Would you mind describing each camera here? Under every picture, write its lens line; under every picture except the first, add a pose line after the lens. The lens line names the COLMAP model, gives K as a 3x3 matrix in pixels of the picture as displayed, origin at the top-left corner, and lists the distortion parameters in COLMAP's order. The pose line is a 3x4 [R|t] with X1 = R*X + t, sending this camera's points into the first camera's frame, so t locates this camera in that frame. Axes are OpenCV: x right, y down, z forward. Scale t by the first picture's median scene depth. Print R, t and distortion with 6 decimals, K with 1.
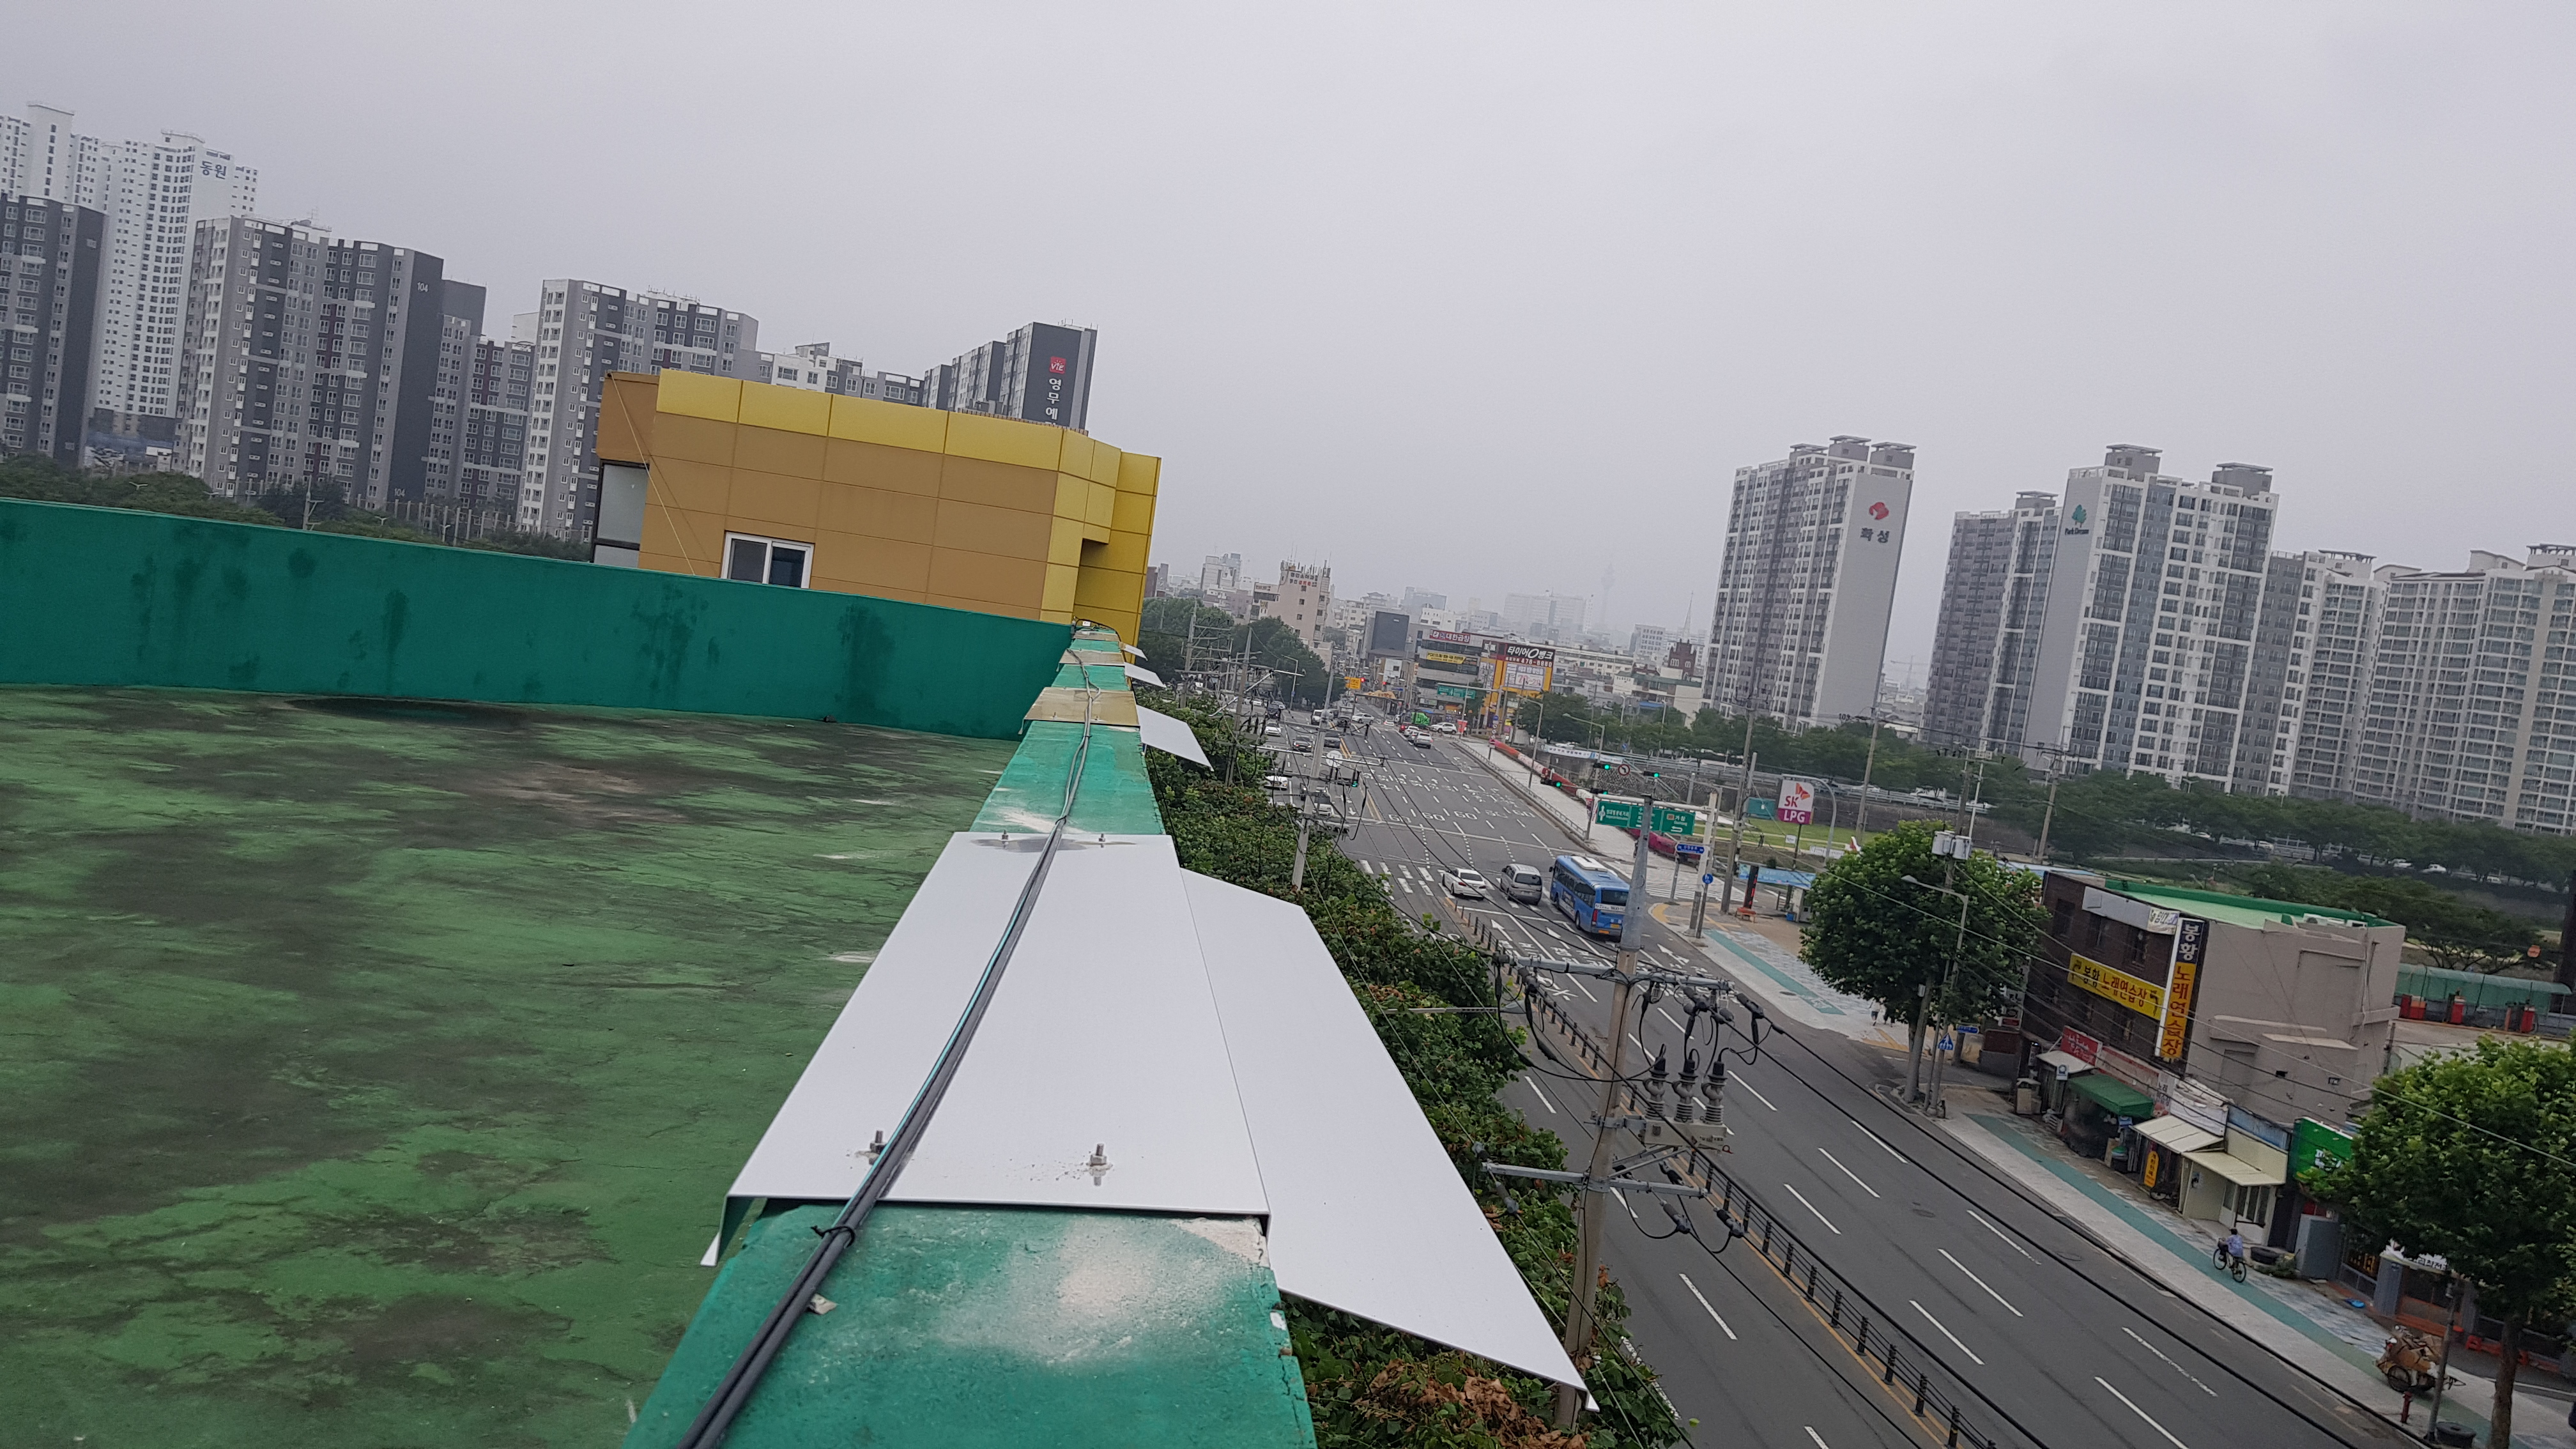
lens RADIAL K [[2268.3, 0, 1212.9], [0, 2268.3, 723.9], [0, 0, 1]] dist [0.066115, -0.161316]
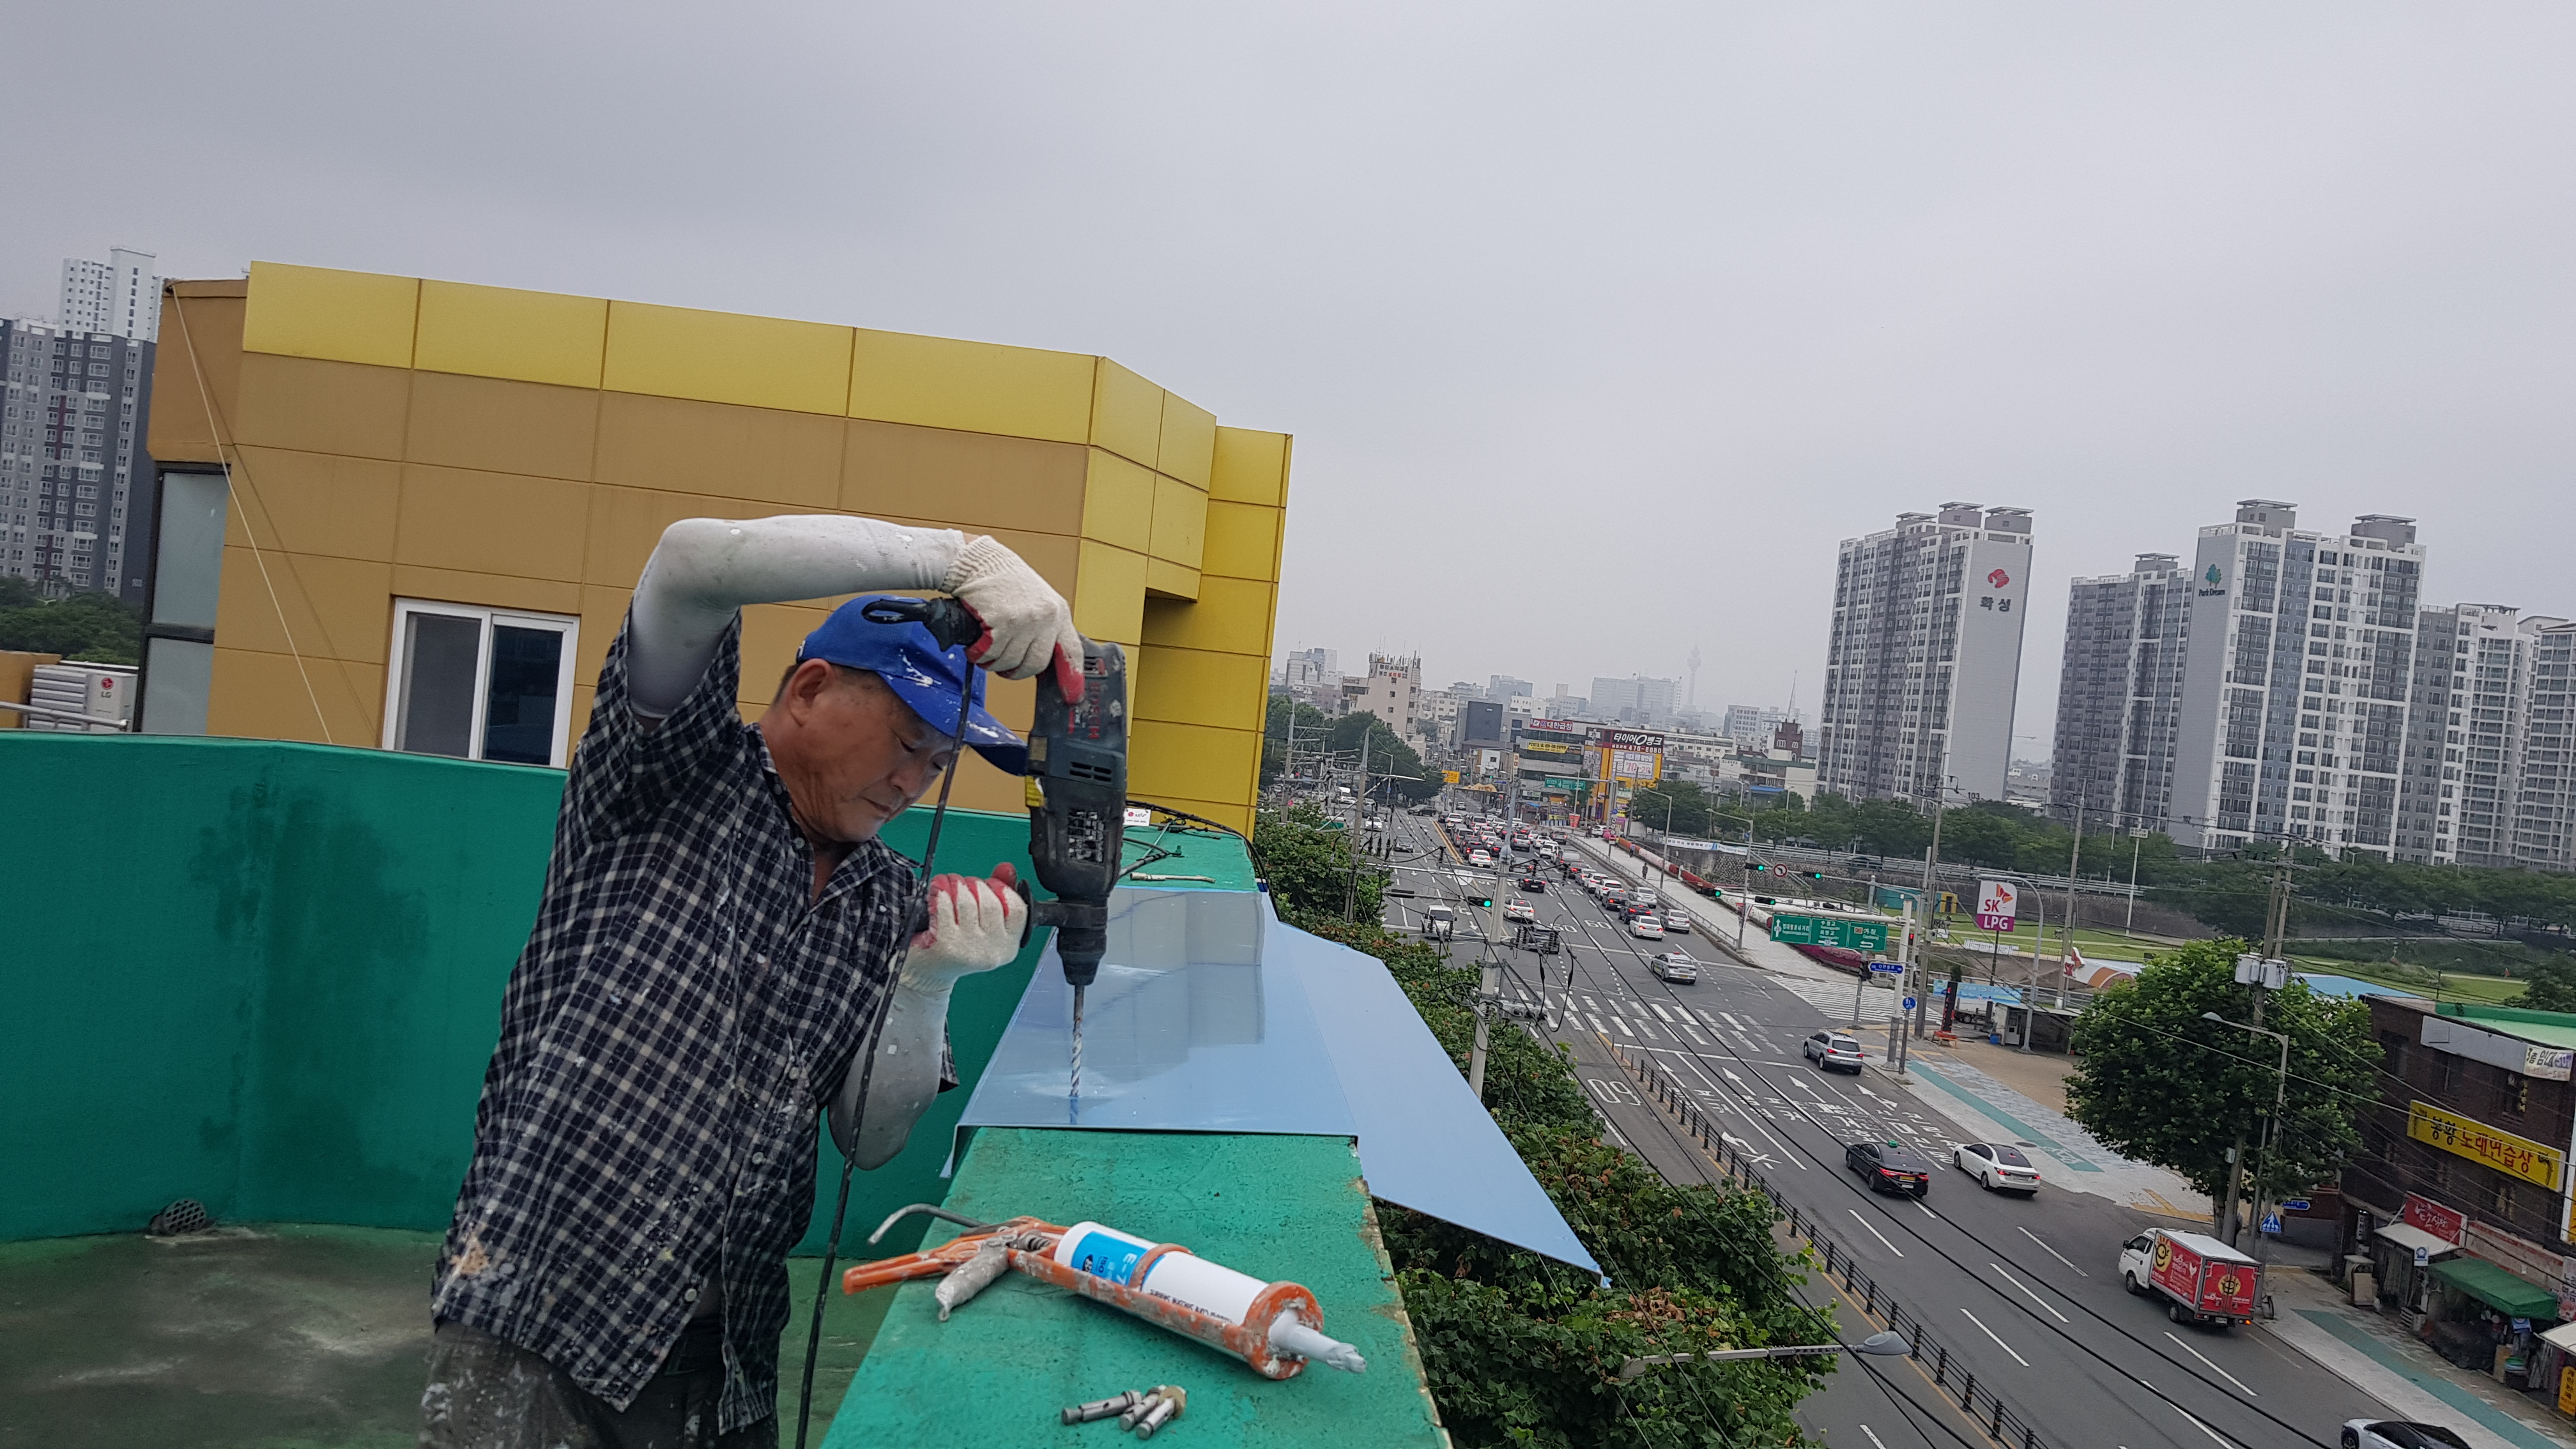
lens RADIAL K [[2070.2, 0, 1244.3], [0, 2070.2, 727.4], [0, 0, 1]] dist [-0.037255, 0.002226]
pose [[0.999137, -0.035393, -0.021753, -0.007012], [0.034514, 0.998622, -0.039540, -0.008495], [0.023122, 0.038755, 0.998981, 0.142411]]
